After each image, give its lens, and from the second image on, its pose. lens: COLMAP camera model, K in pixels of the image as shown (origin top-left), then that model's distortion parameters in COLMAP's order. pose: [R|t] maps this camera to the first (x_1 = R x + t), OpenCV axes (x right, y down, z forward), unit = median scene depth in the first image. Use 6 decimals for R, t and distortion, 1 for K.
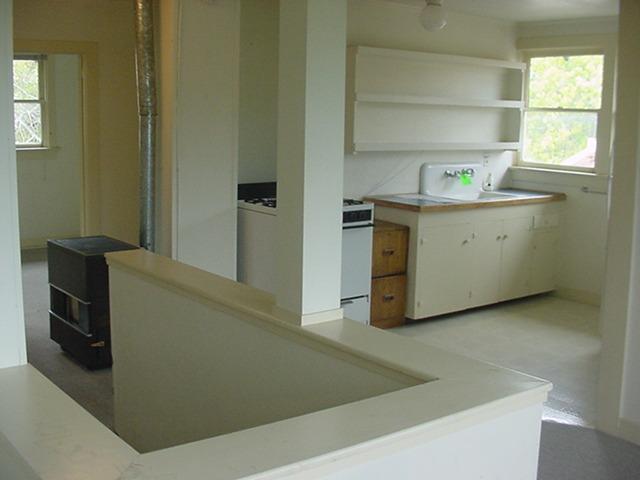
lens RADIAL K [[801.6, 0, 320.0], [0, 801.6, 240.0], [0, 0, 1]] dist [-0.180067, 0.028955]
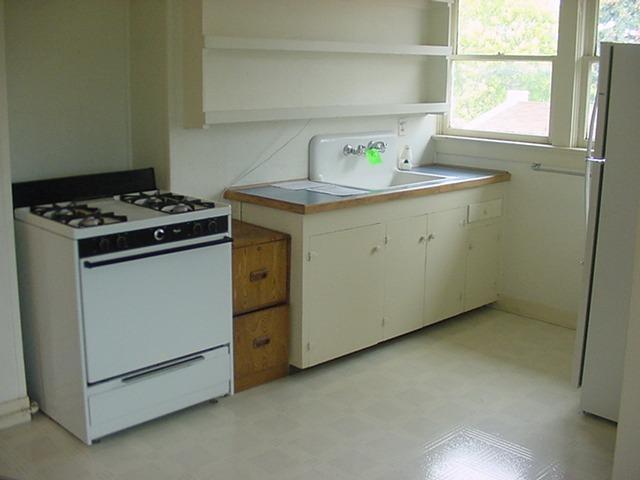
lens RADIAL K [[801.6, 0, 320.0], [0, 801.6, 240.0], [0, 0, 1]] dist [-0.180067, 0.028955]
pose [[0.994263, -0.032057, 0.102045, 0.061571], [0.026220, 0.997970, 0.058041, -0.046041], [-0.103699, -0.055033, 0.993085, 0.298298]]
